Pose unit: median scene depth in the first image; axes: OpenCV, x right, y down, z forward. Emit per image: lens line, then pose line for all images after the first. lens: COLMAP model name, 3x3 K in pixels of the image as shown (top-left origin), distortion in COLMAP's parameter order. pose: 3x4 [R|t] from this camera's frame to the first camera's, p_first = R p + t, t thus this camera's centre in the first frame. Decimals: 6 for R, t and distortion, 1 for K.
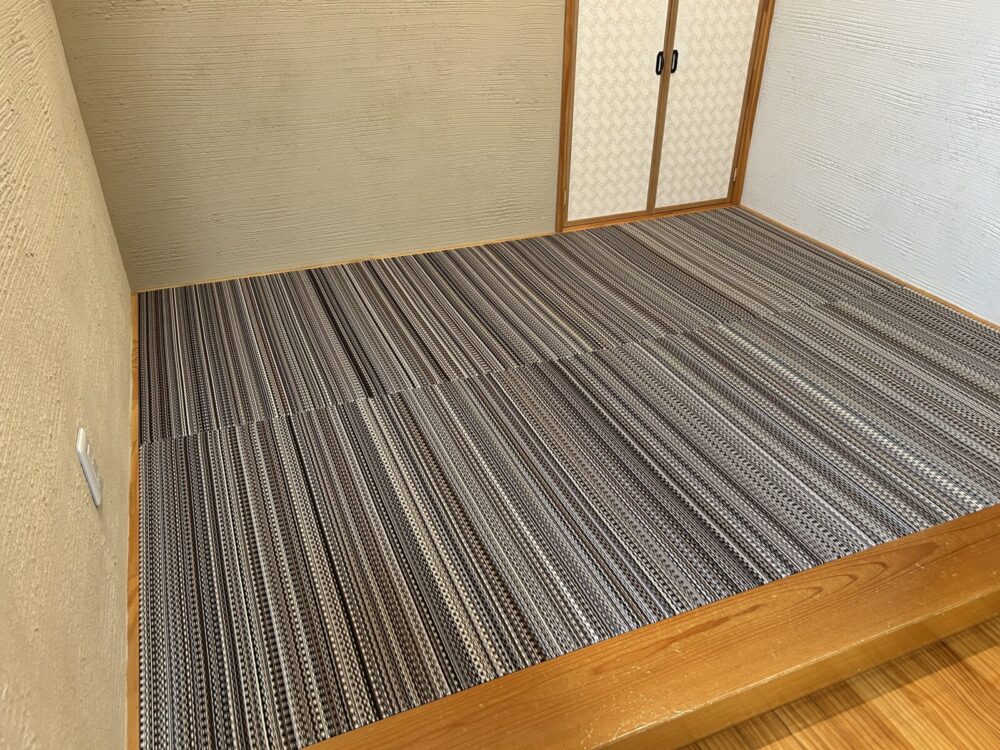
lens RADIAL K [[761.5, 0, 504.1], [0, 761.5, 378.4], [0, 0, 1]] dist [0.041249, -0.050479]
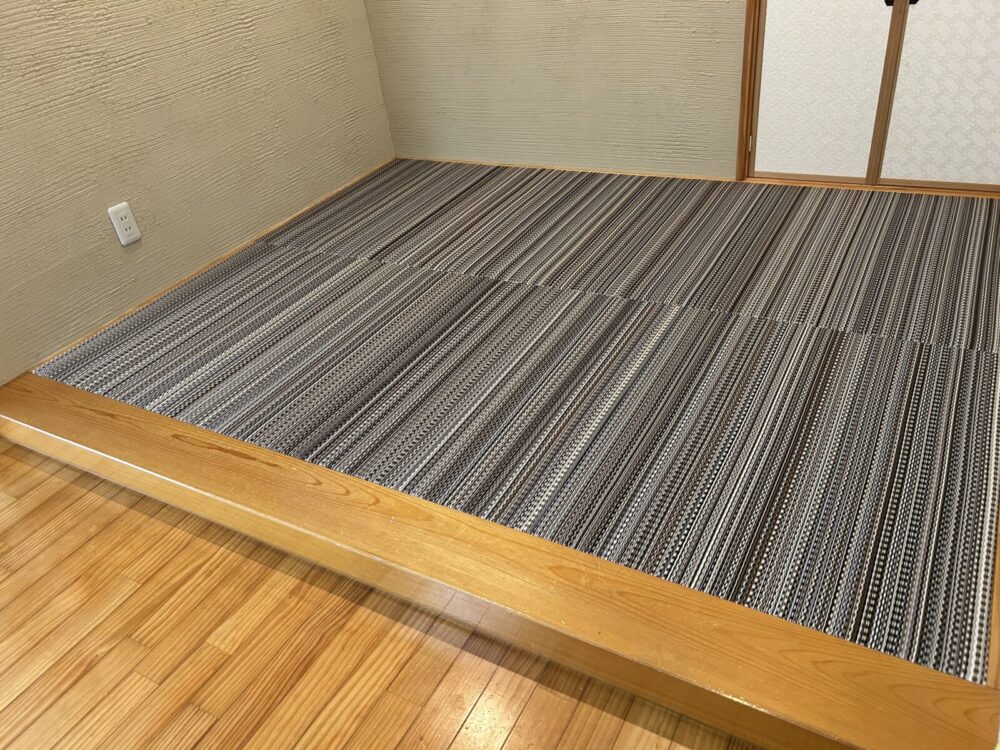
lens RADIAL K [[757.1, 0, 489.0], [0, 757.1, 375.2], [0, 0, 1]] dist [0.034969, -0.042412]
pose [[0.600137, 0.380568, -0.703565, 0.745210], [-0.294812, 0.922885, 0.247728, -0.138422], [0.743587, 0.058749, 0.666054, 0.228445]]
